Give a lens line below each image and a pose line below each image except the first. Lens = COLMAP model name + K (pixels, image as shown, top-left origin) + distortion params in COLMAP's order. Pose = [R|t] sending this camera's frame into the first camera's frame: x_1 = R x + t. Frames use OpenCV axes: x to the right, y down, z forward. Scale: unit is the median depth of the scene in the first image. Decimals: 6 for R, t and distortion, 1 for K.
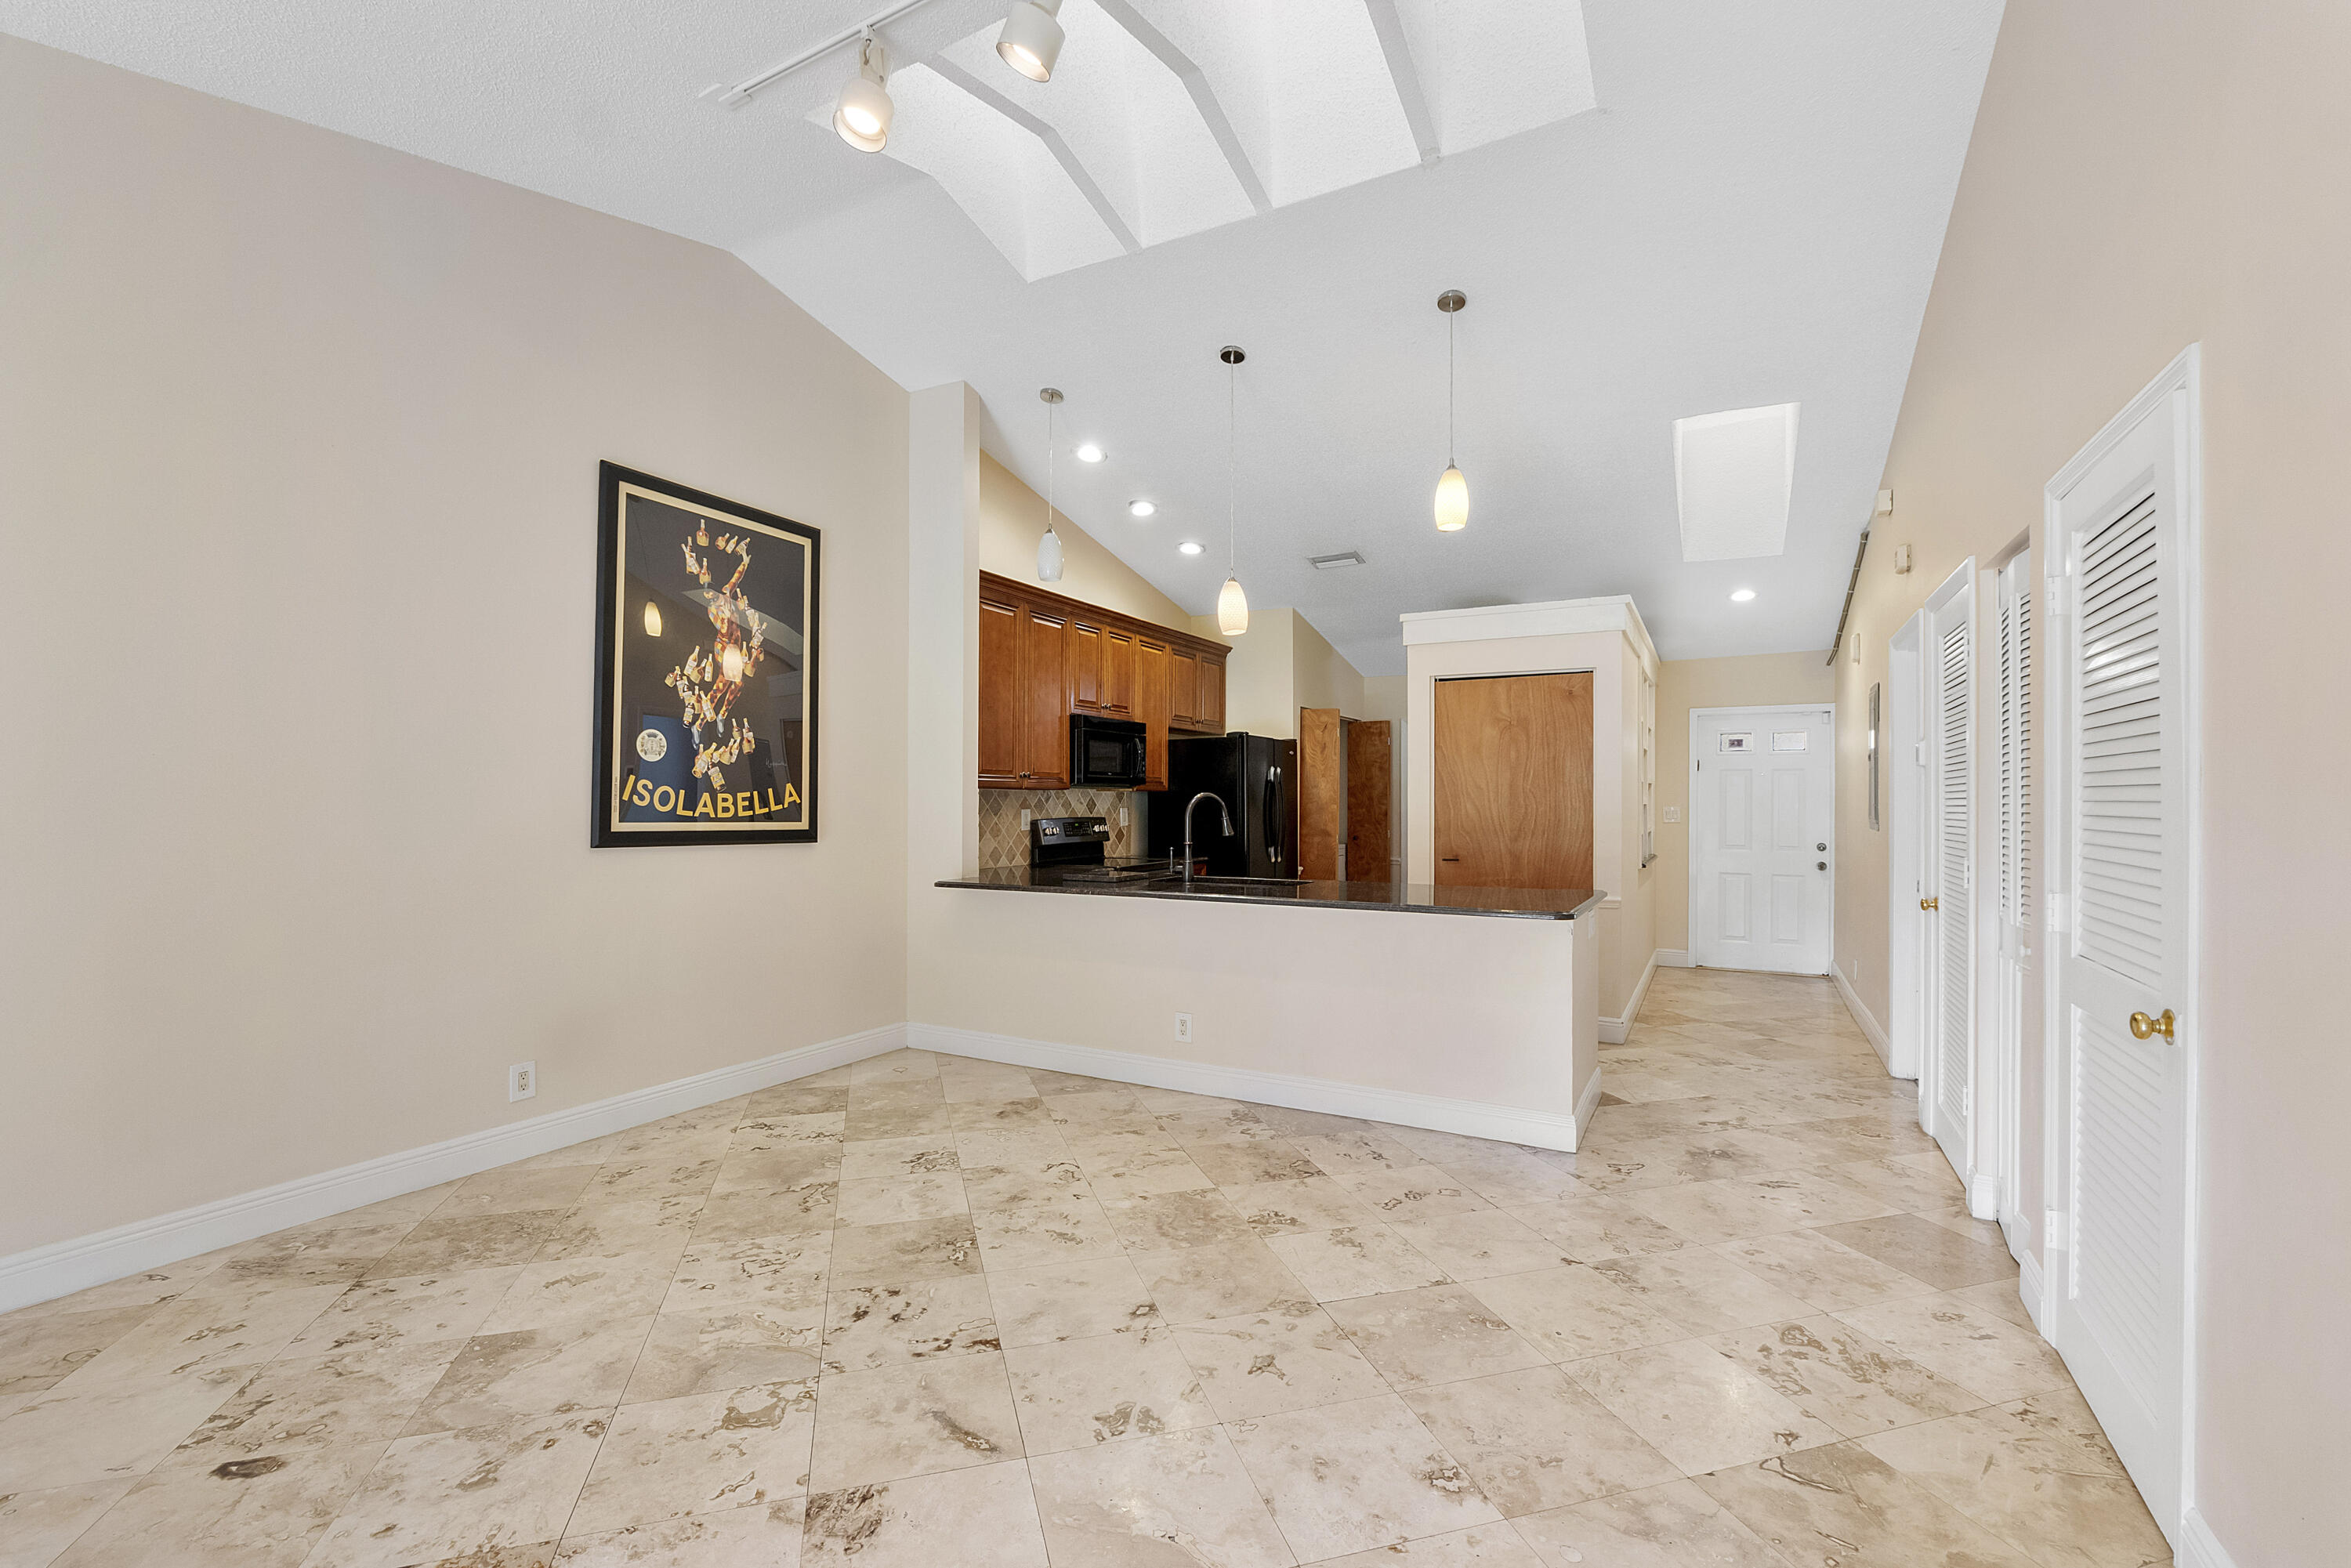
lens RADIAL K [[1003.5, 0, 1172.7], [0, 1003.5, 795.6], [0, 0, 1]] dist [-0.002079, -0.000711]
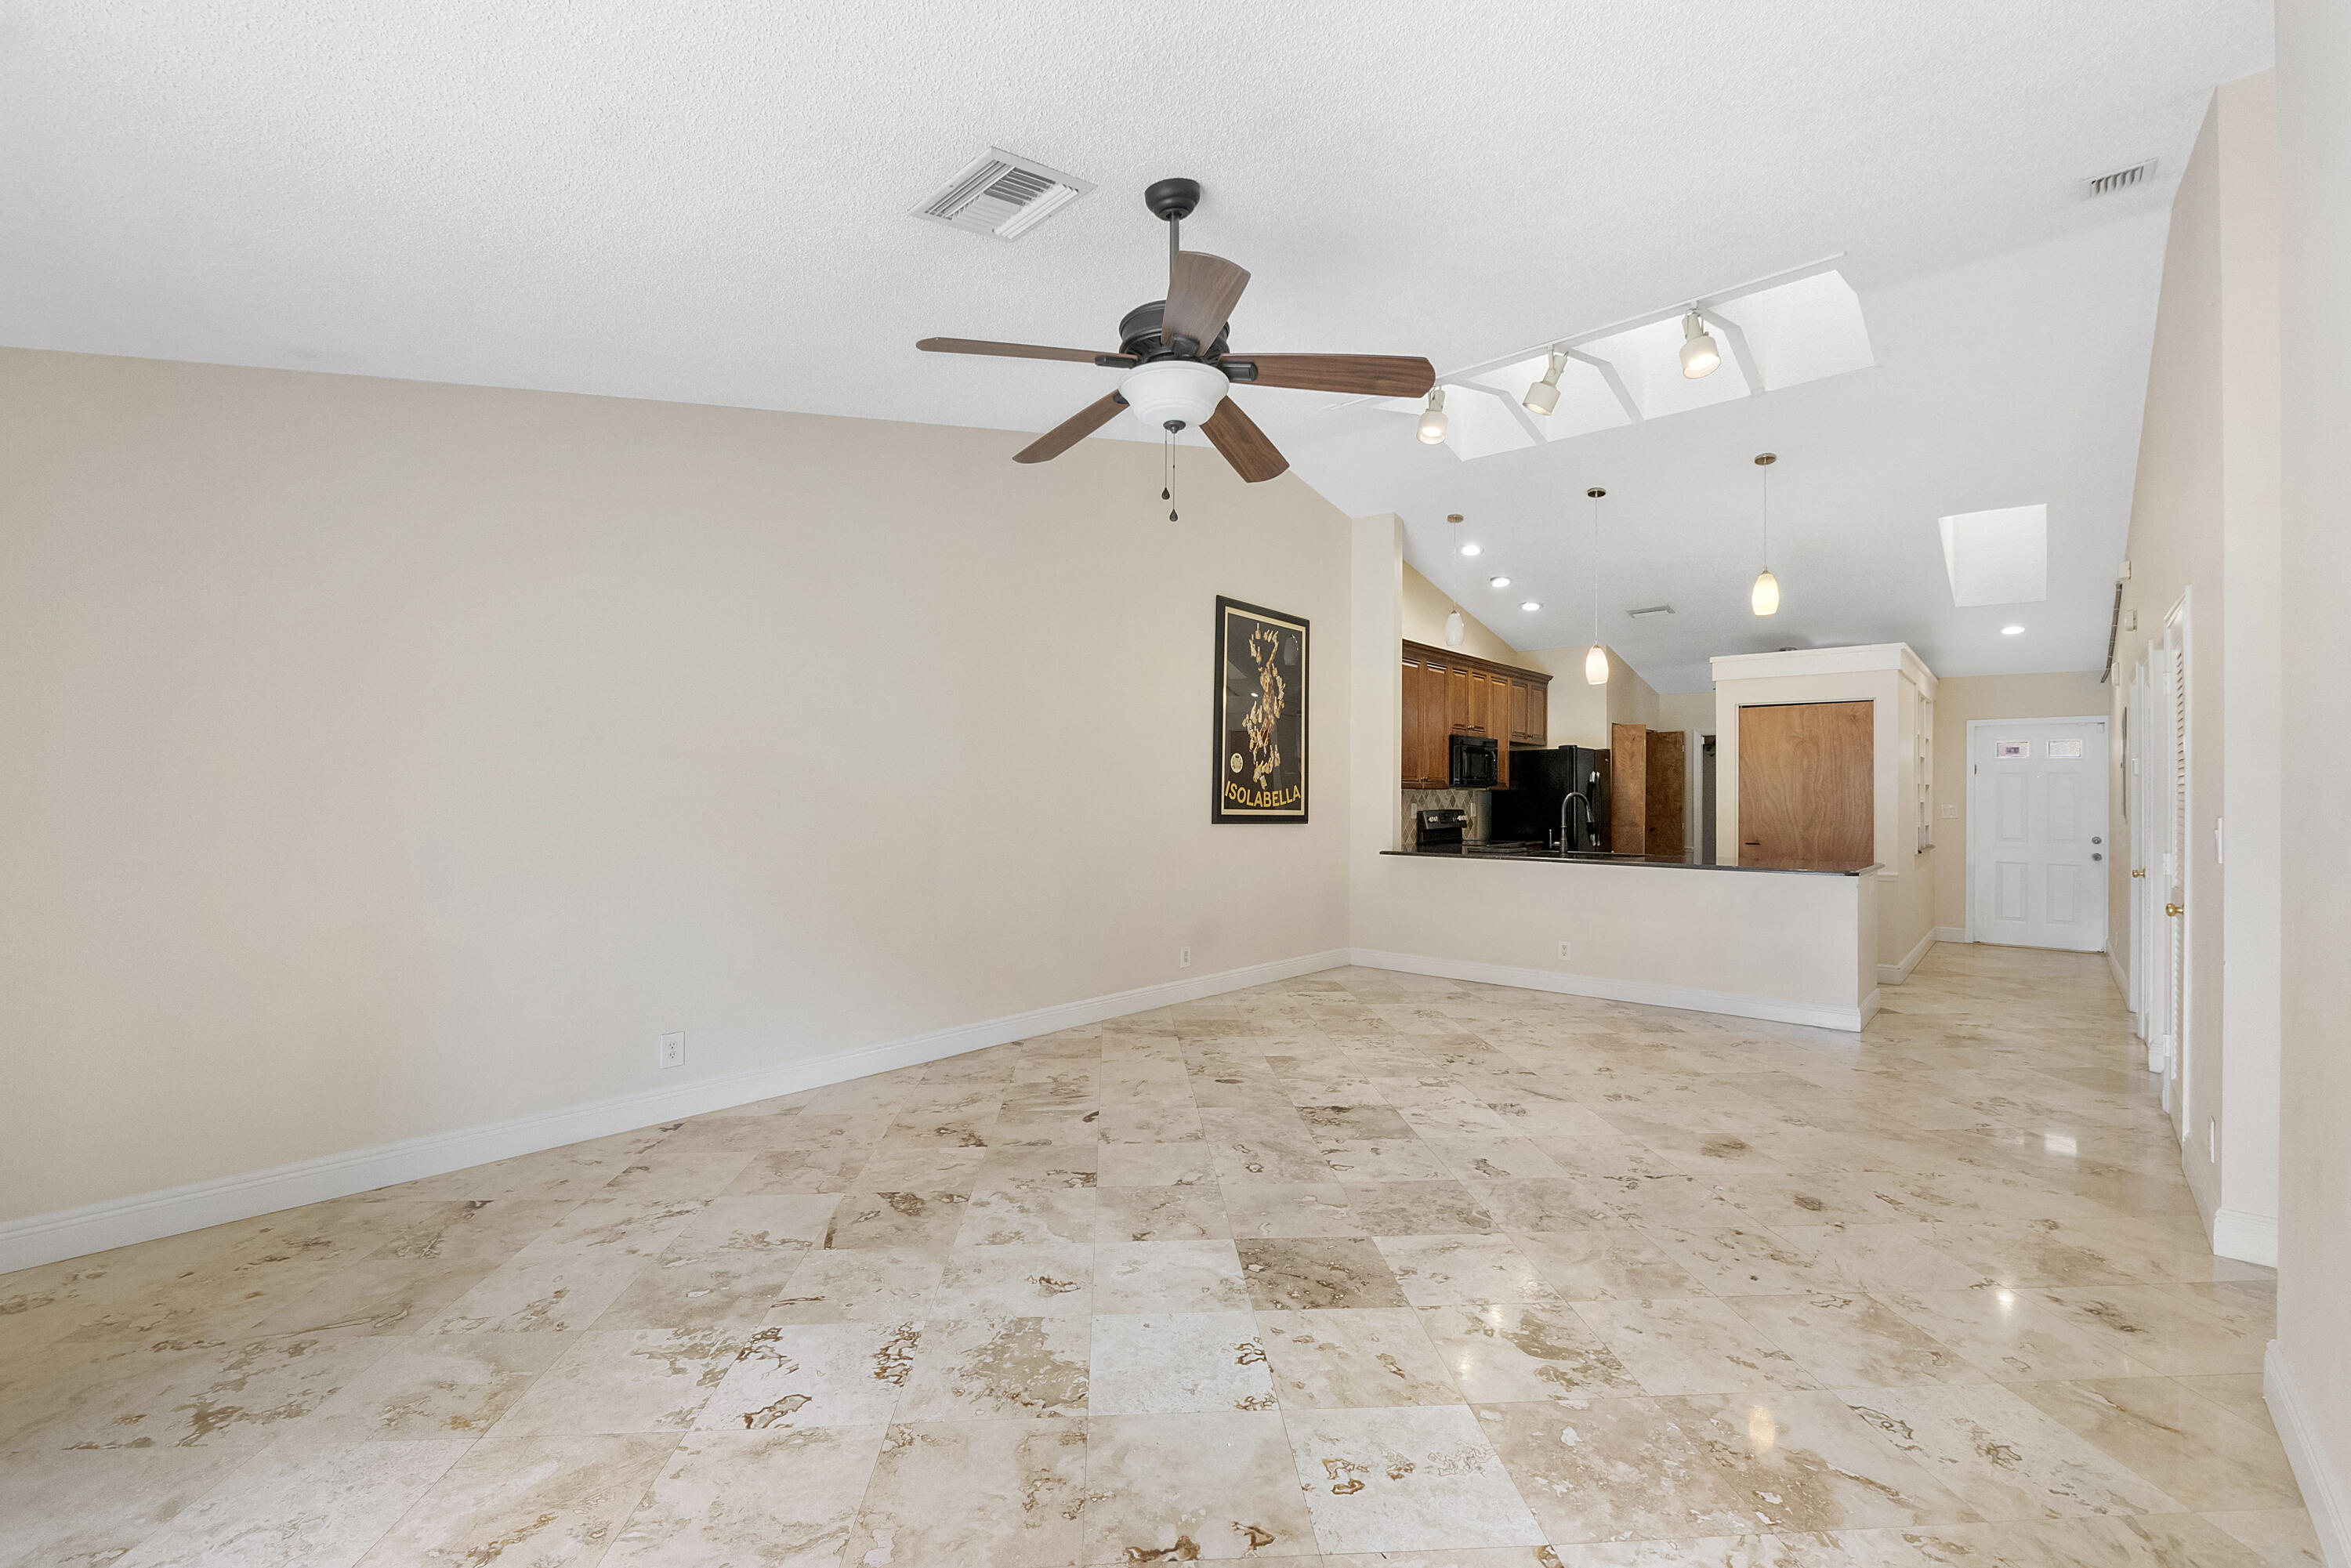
lens RADIAL K [[1003.5, 0, 1179.8], [0, 1003.5, 785.0], [0, 0, 1]] dist [-0.002079, -0.000711]
pose [[0.978009, 0.002115, -0.208551, -0.228042], [-0.003476, 0.999975, -0.006159, -0.002480], [0.208533, 0.006749, 0.977992, -0.551237]]
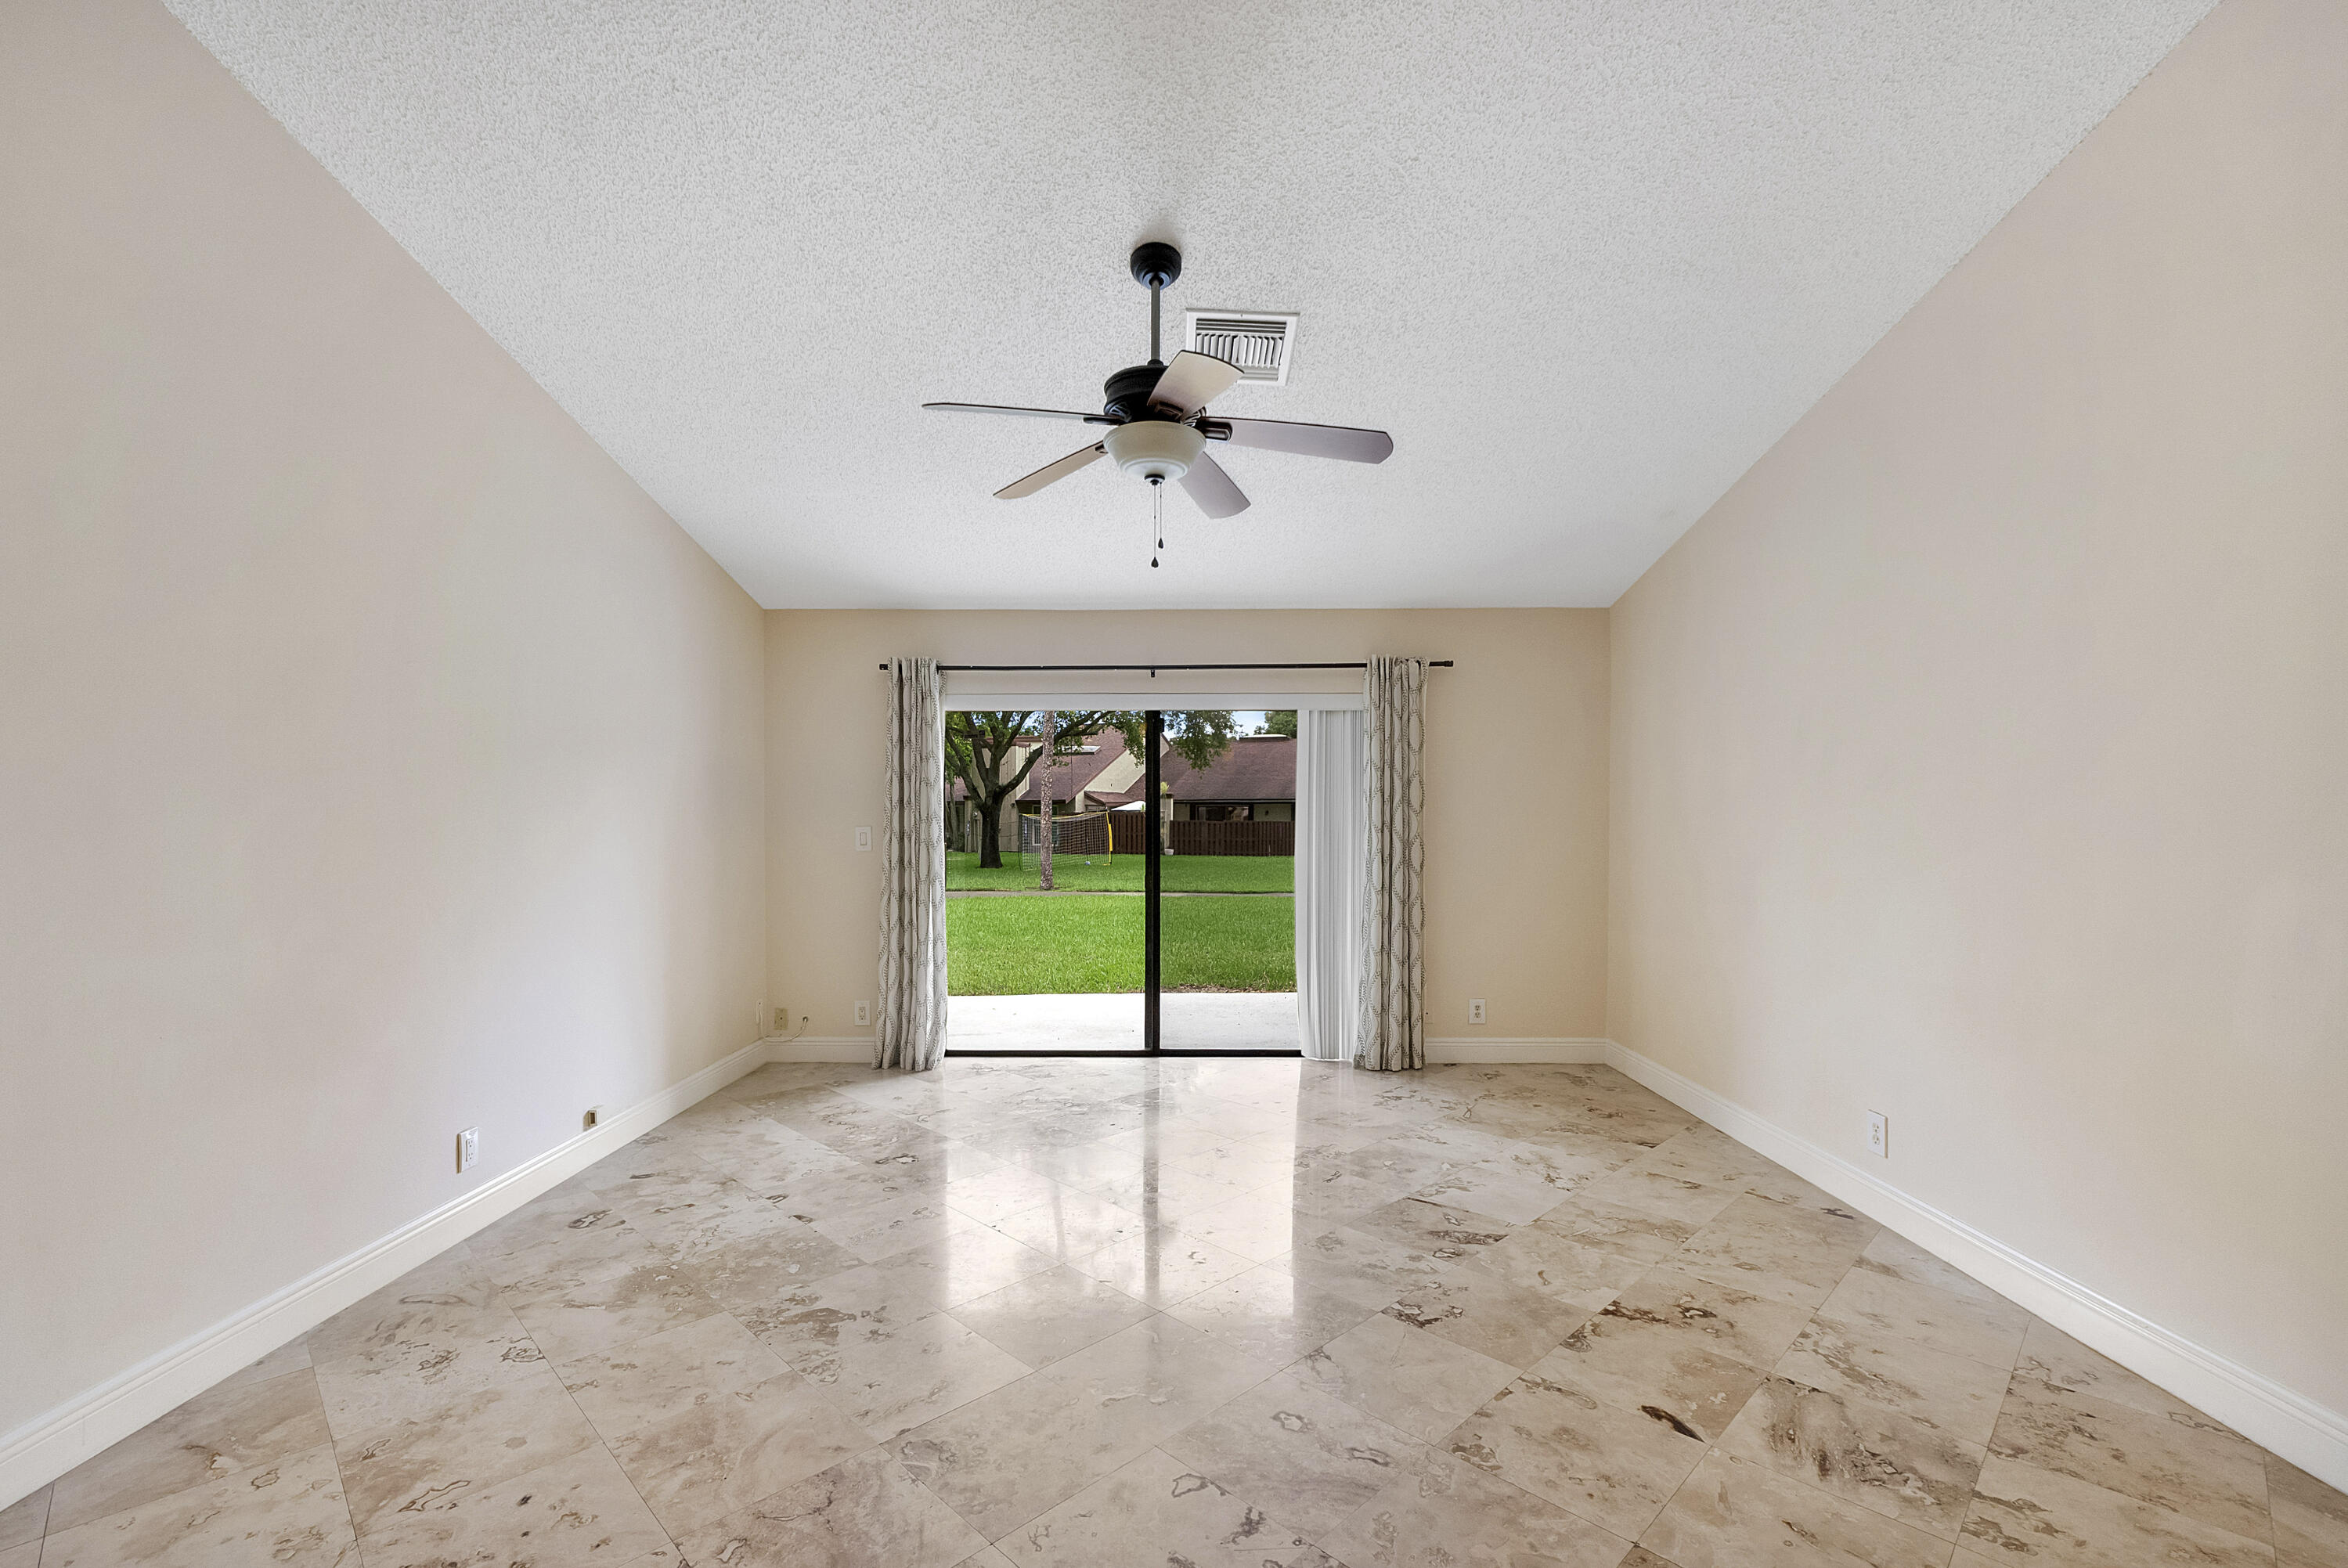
lens RADIAL K [[1015.9, 0, 1176.9], [0, 1015.9, 792.4], [0, 0, 1]] dist [0.002498, 0.000537]
pose [[-0.875579, -0.014379, -0.482862, -0.044386], [0.000568, 0.999526, -0.030796, 0.002026], [0.483075, -0.027239, -0.875155, 0.634032]]
